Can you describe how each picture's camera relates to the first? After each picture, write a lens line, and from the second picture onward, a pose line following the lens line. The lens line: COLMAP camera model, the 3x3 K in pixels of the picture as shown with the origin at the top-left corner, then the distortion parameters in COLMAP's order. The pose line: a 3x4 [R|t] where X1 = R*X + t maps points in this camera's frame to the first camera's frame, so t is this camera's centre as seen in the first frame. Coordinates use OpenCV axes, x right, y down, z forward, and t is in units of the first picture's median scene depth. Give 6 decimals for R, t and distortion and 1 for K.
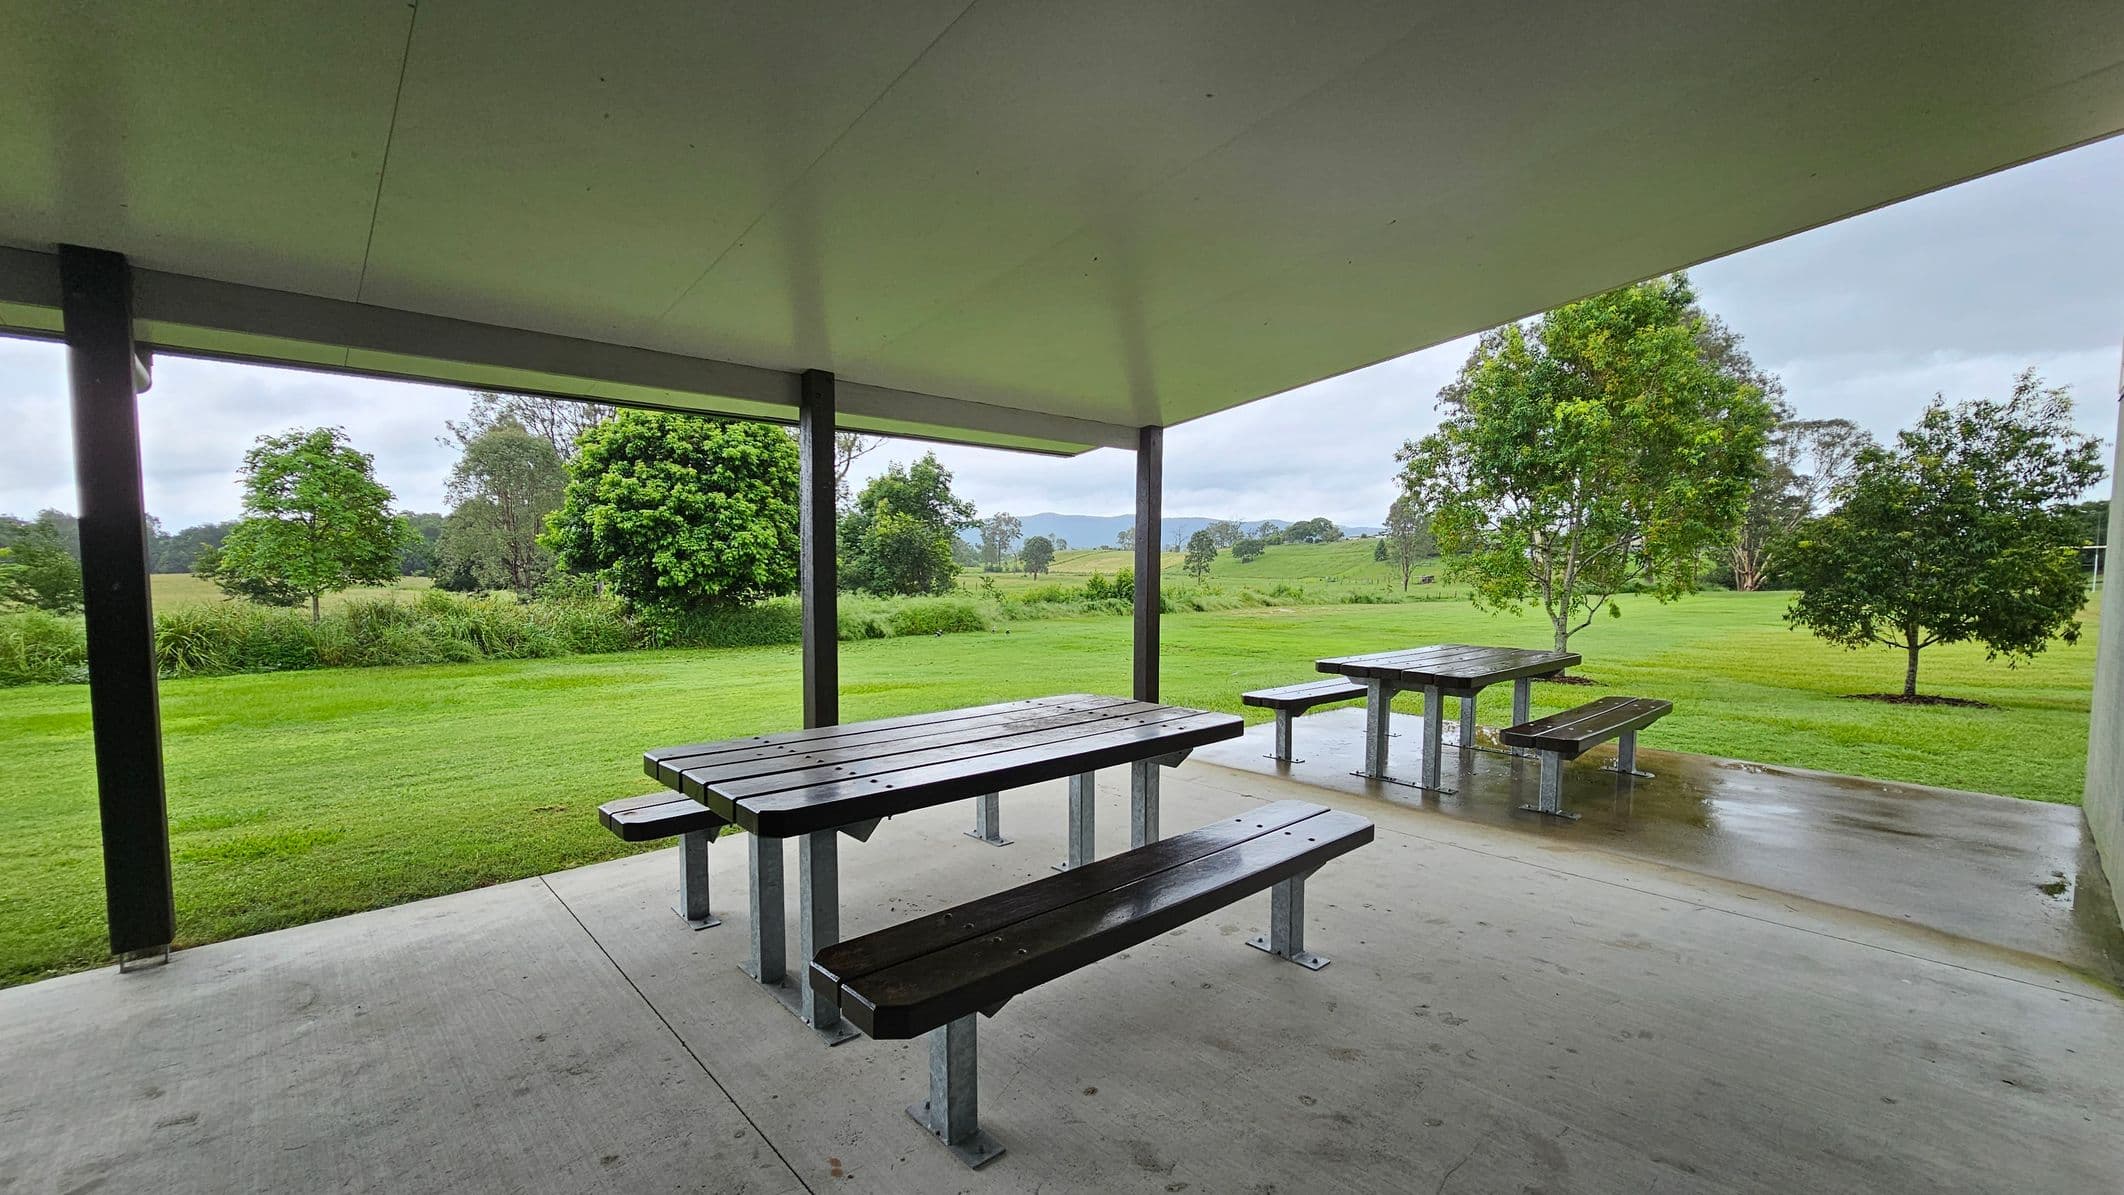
lens RADIAL K [[867.4, 0, 1058.0], [0, 867.4, 614.2], [0, 0, 1]] dist [-0.005307, 0.001526]
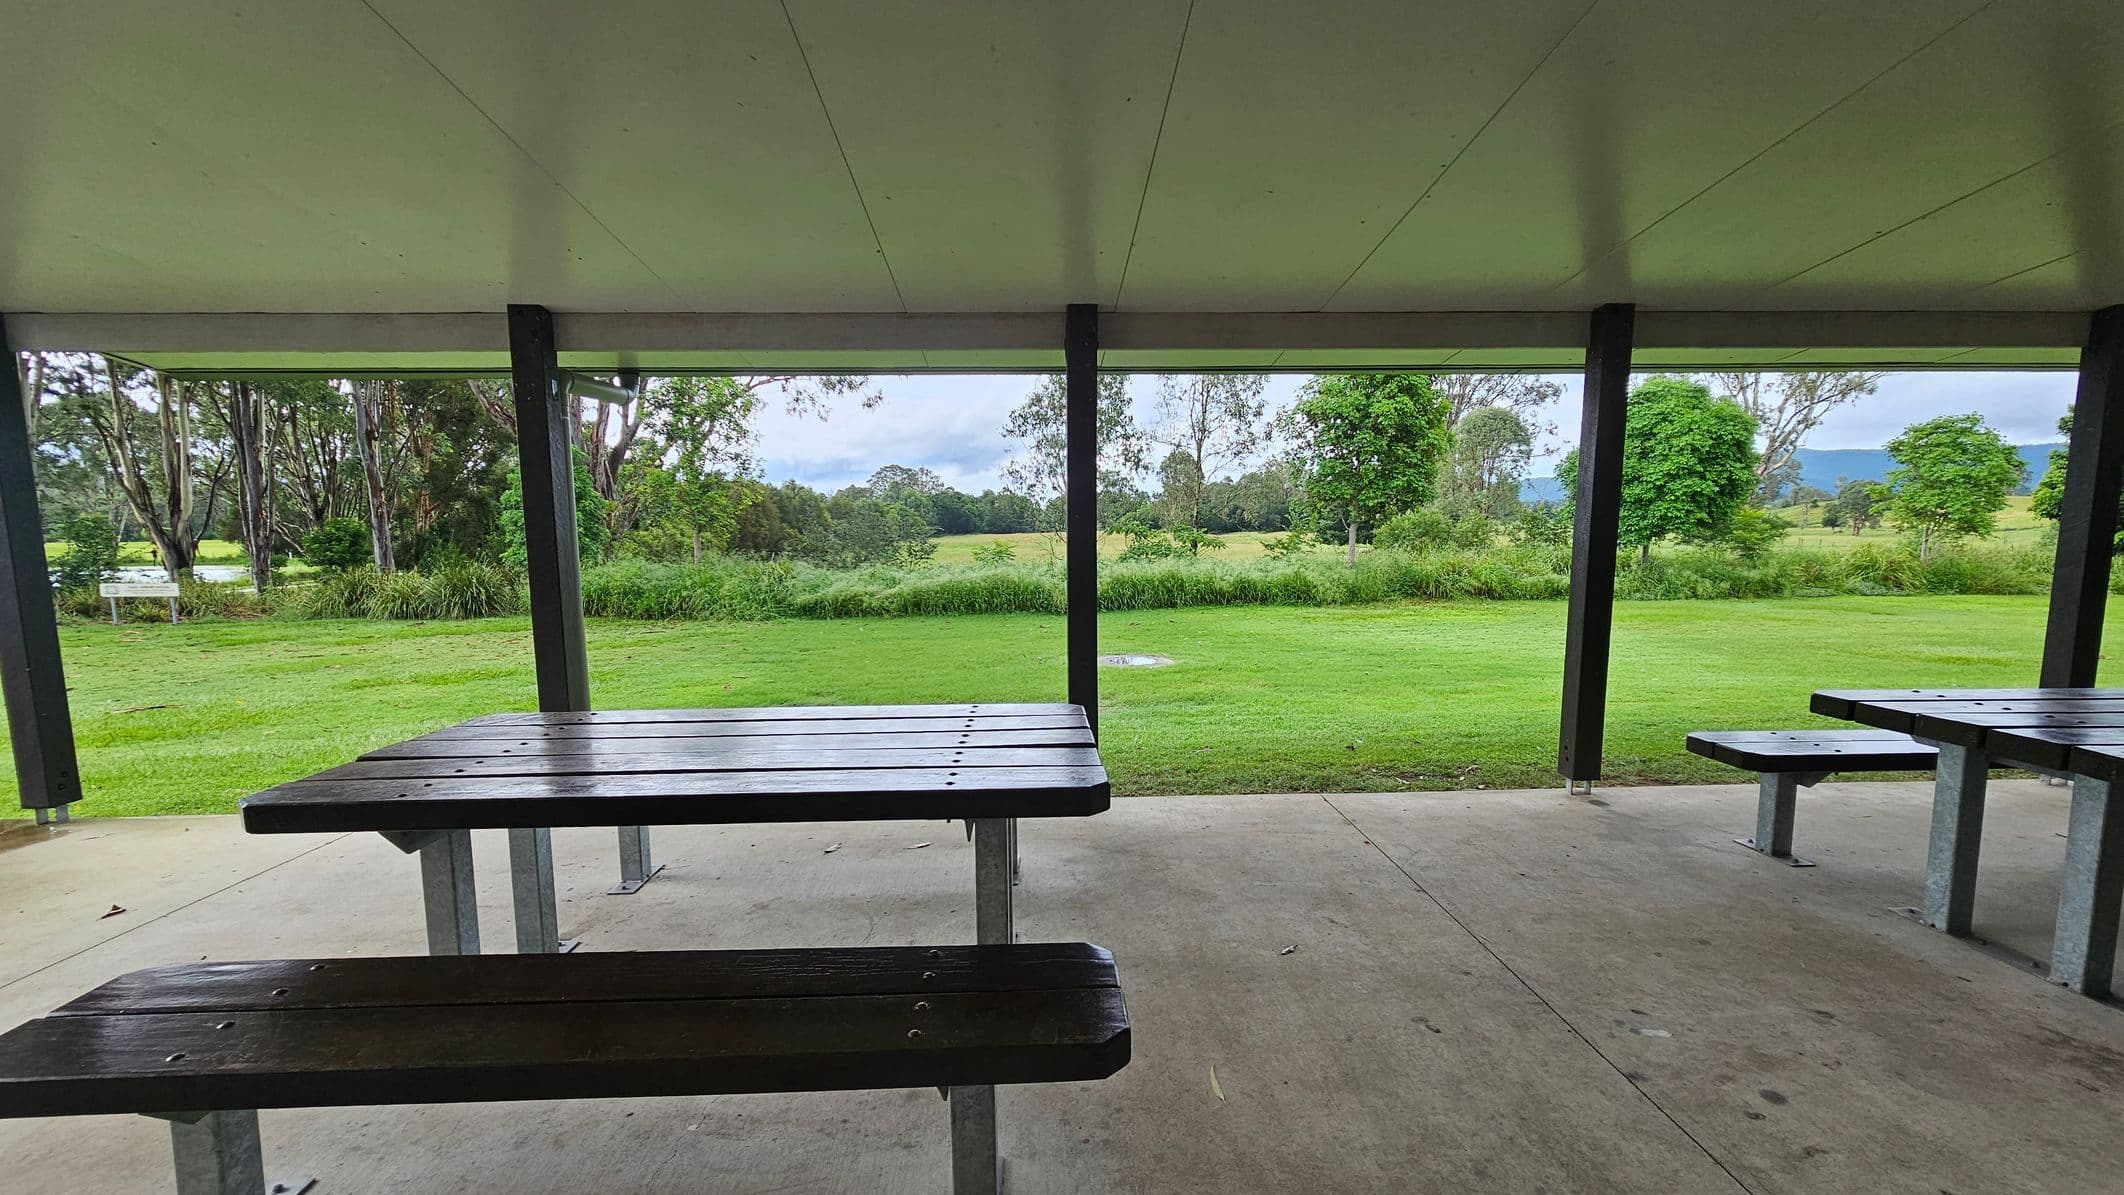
lens RADIAL K [[867.4, 0, 1061.6], [0, 867.4, 630.1], [0, 0, 1]] dist [-0.005307, 0.001526]
pose [[0.751478, 0.060734, -0.656957, 0.173572], [-0.021008, 0.997452, 0.068182, -0.006412], [0.659424, -0.037436, 0.750839, 0.166513]]
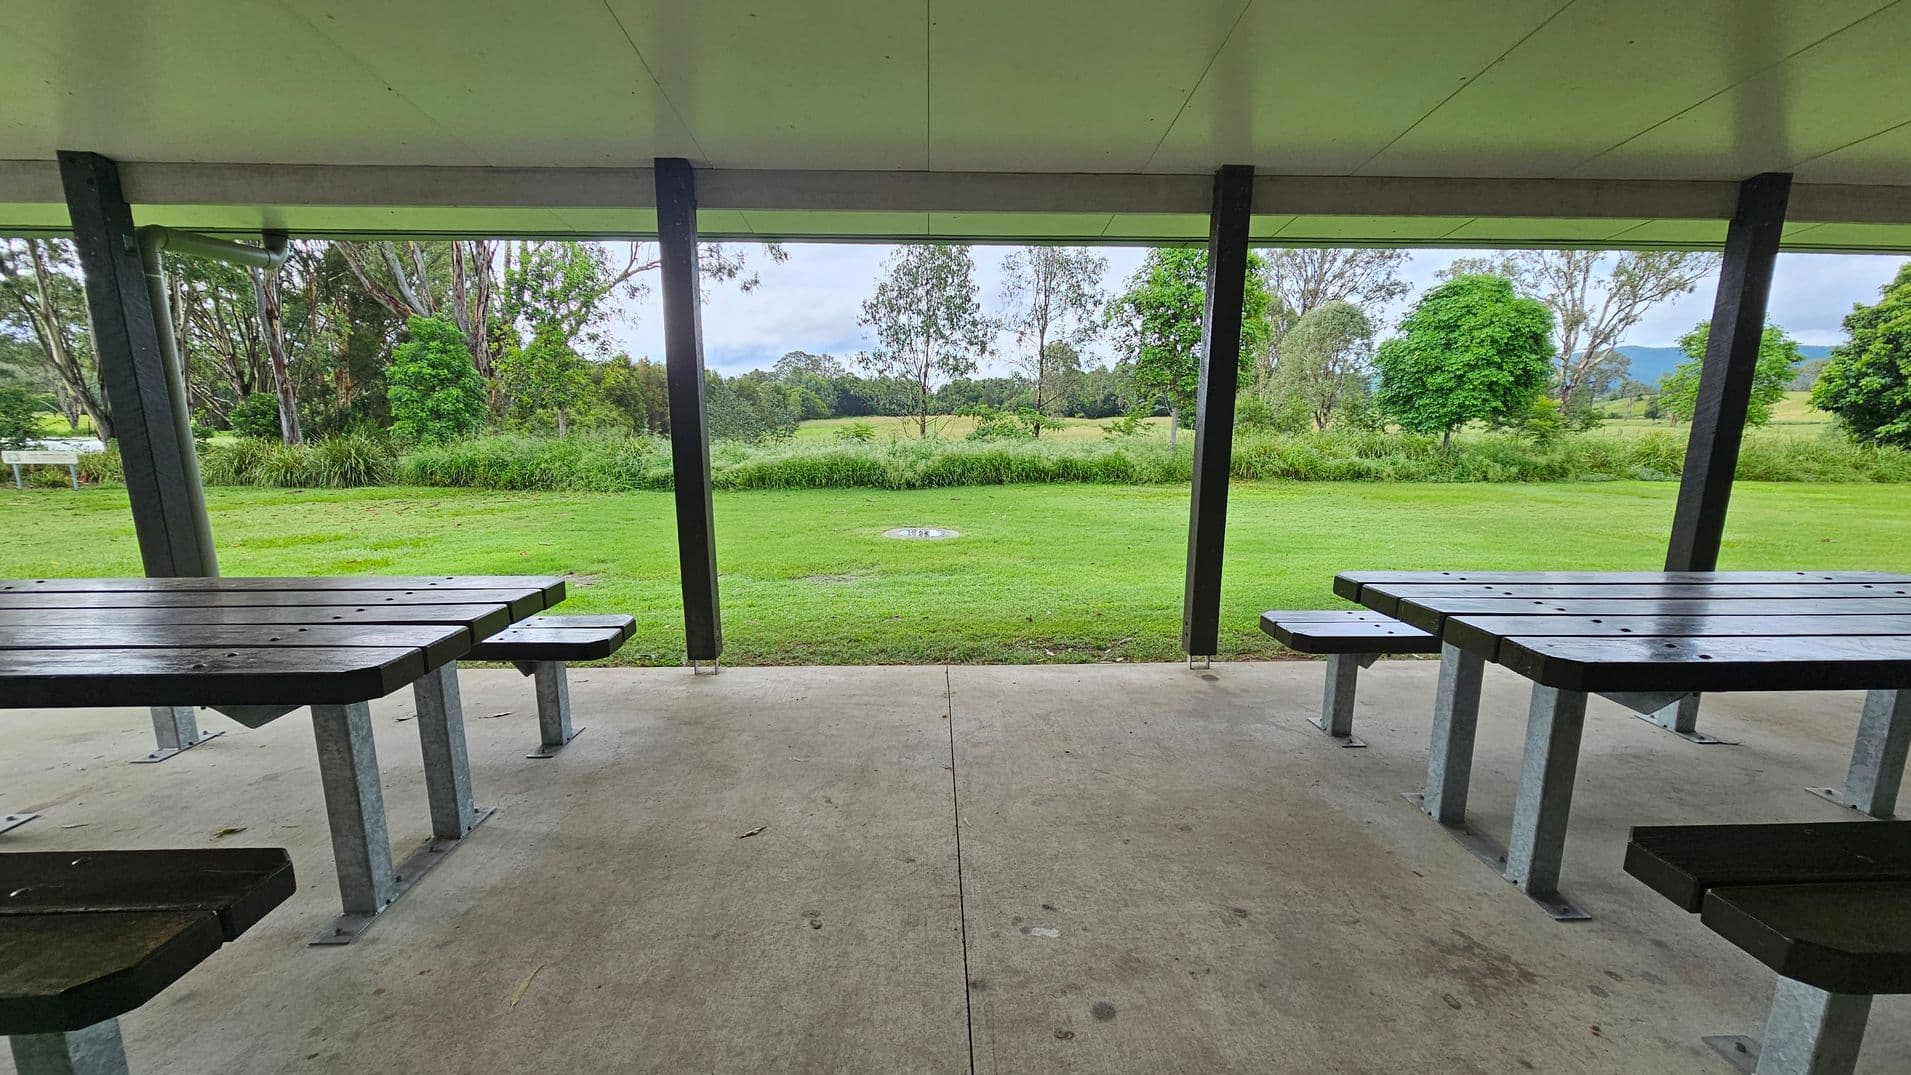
lens RADIAL K [[780.4, 0, 958.7], [0, 780.4, 566.7], [0, 0, 1]] dist [-0.005307, 0.001526]
pose [[0.751218, 0.120812, -0.648903, 0.249719], [-0.032551, 0.988691, 0.146390, -0.005857], [0.659251, -0.088848, 0.746656, 0.291261]]
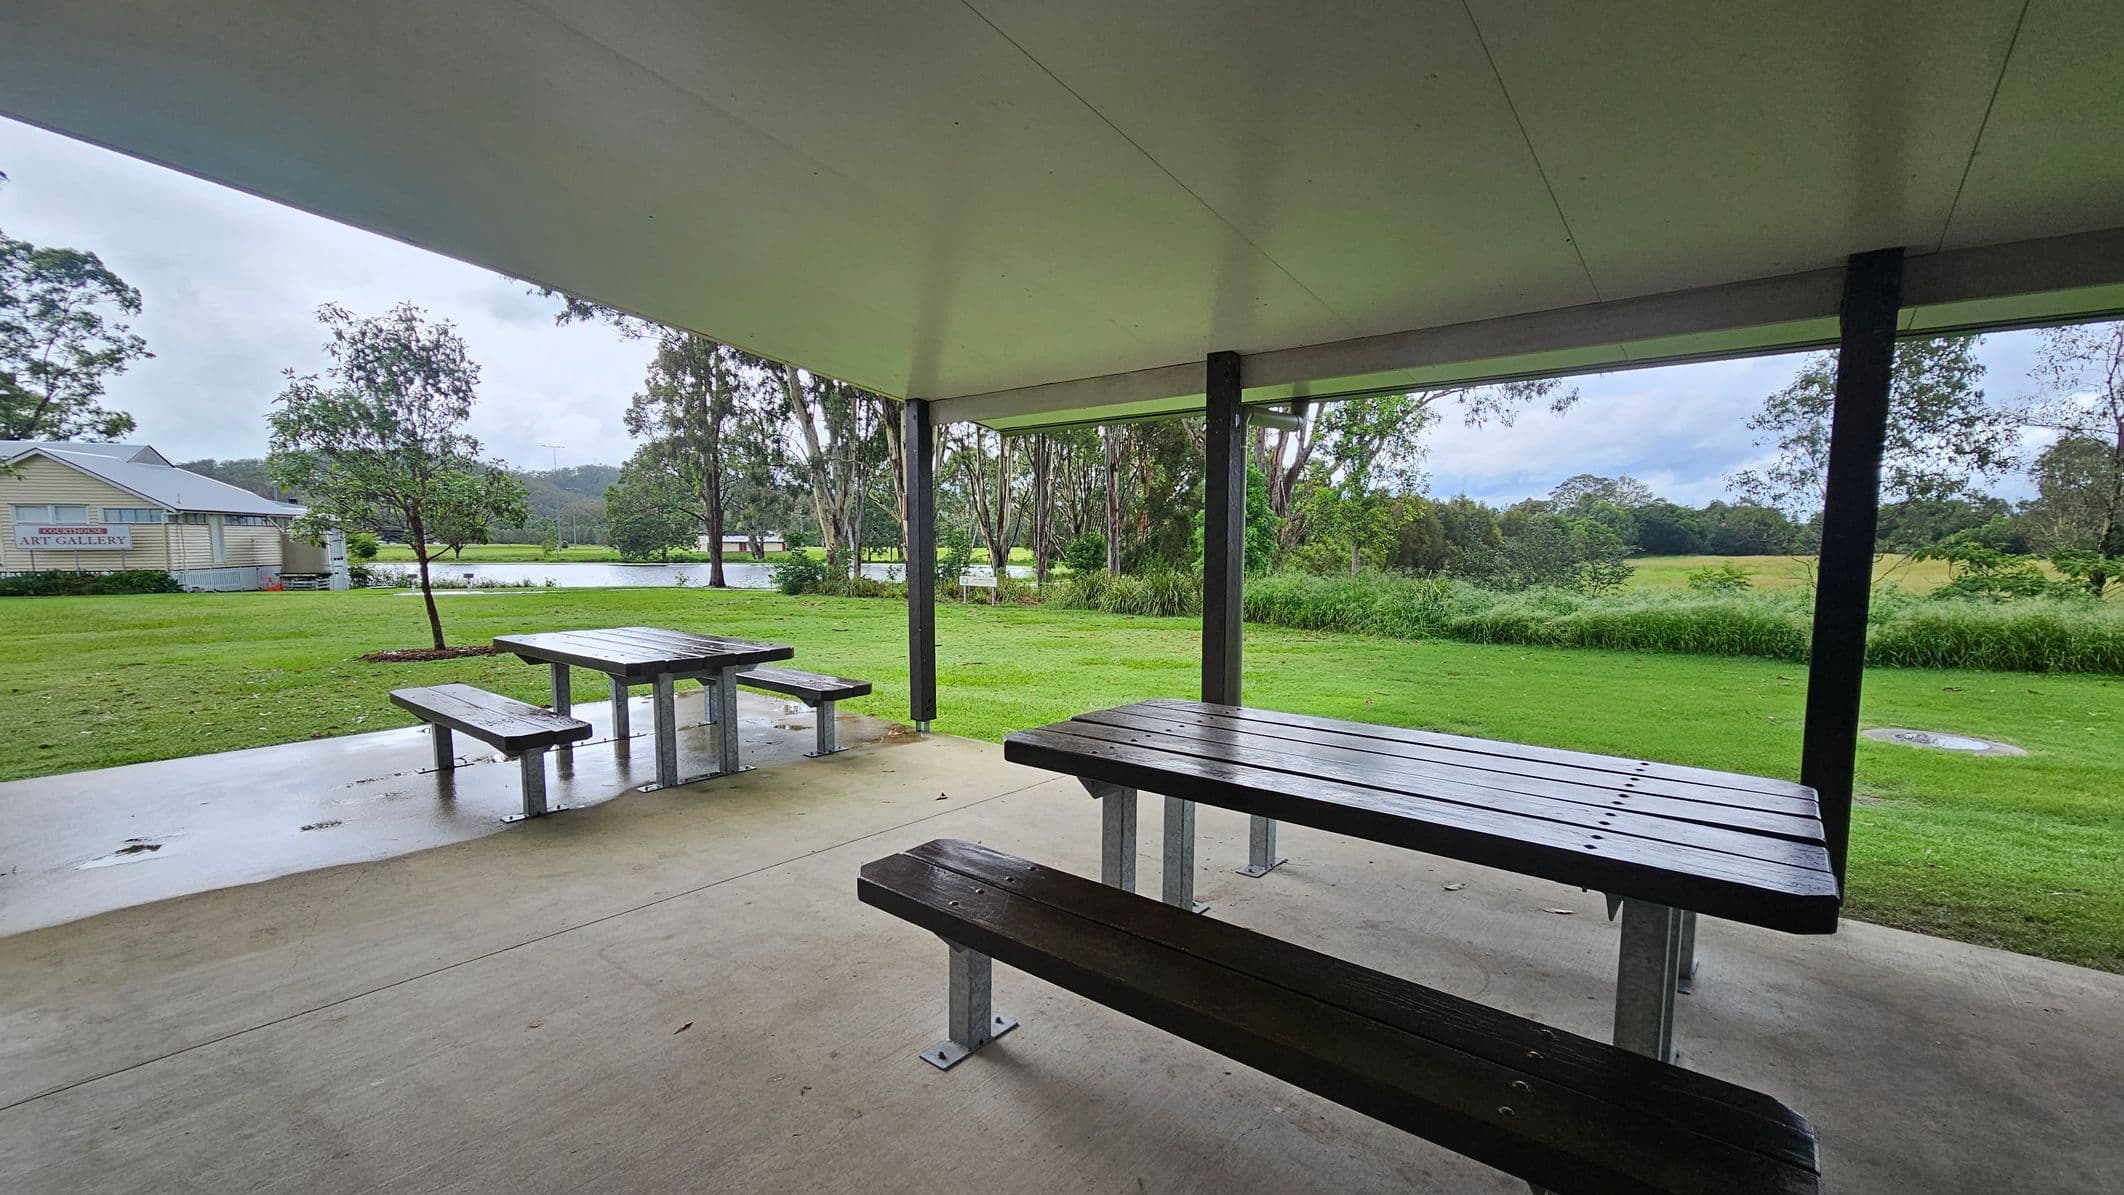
lens RADIAL K [[867.4, 0, 1057.1], [0, 867.4, 631.1], [0, 0, 1]] dist [-0.005307, 0.001526]
pose [[0.121187, 0.088912, -0.988640, 0.176570], [-0.060540, 0.994788, 0.082044, -0.006921], [0.990782, 0.049910, 0.125938, 0.168704]]
